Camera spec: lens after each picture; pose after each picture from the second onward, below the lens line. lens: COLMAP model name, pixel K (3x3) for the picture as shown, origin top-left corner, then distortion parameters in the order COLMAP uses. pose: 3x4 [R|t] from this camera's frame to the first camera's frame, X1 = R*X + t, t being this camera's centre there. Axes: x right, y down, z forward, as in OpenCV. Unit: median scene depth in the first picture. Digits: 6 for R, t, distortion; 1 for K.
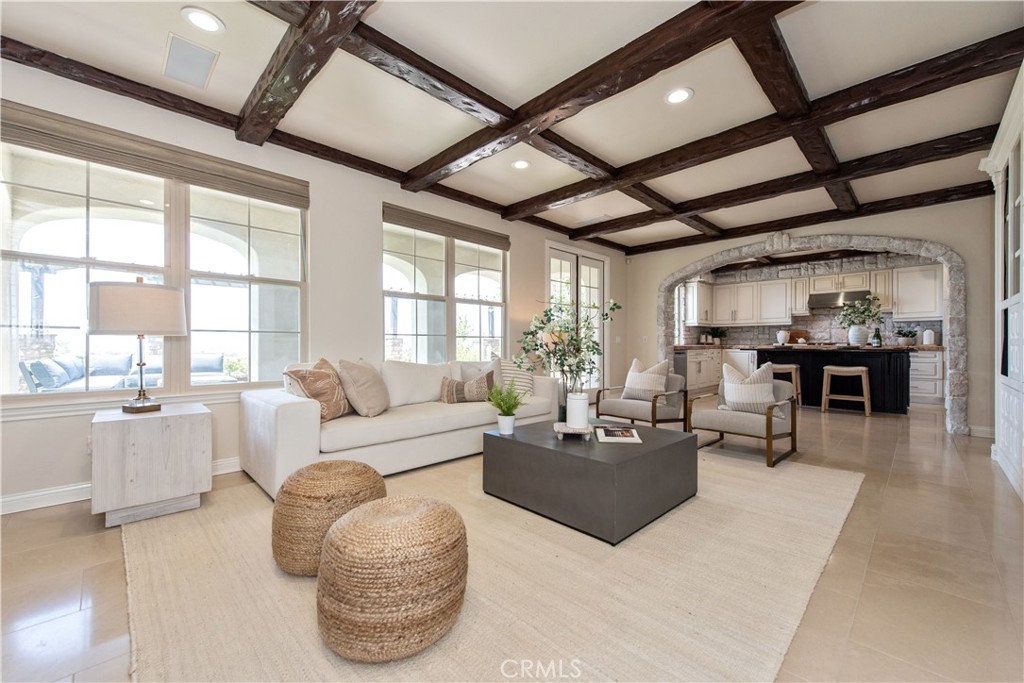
lens RADIAL K [[405.0, 0, 510.1], [0, 405.0, 344.6], [0, 0, 1]] dist [-0.002372, -0.000824]
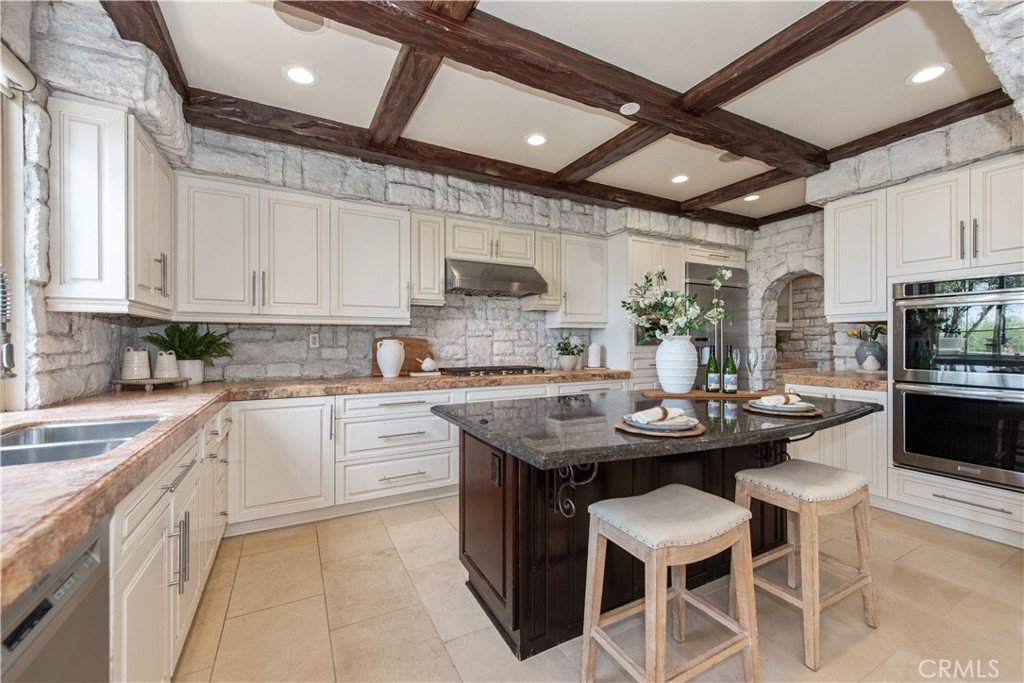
lens RADIAL K [[405.0, 0, 506.0], [0, 405.0, 343.6], [0, 0, 1]] dist [-0.002372, -0.000824]
pose [[0.264423, -0.005303, 0.964392, 0.302935], [0.003151, 0.999984, 0.004635, -0.030000], [-0.964402, 0.001813, 0.264435, 0.735316]]
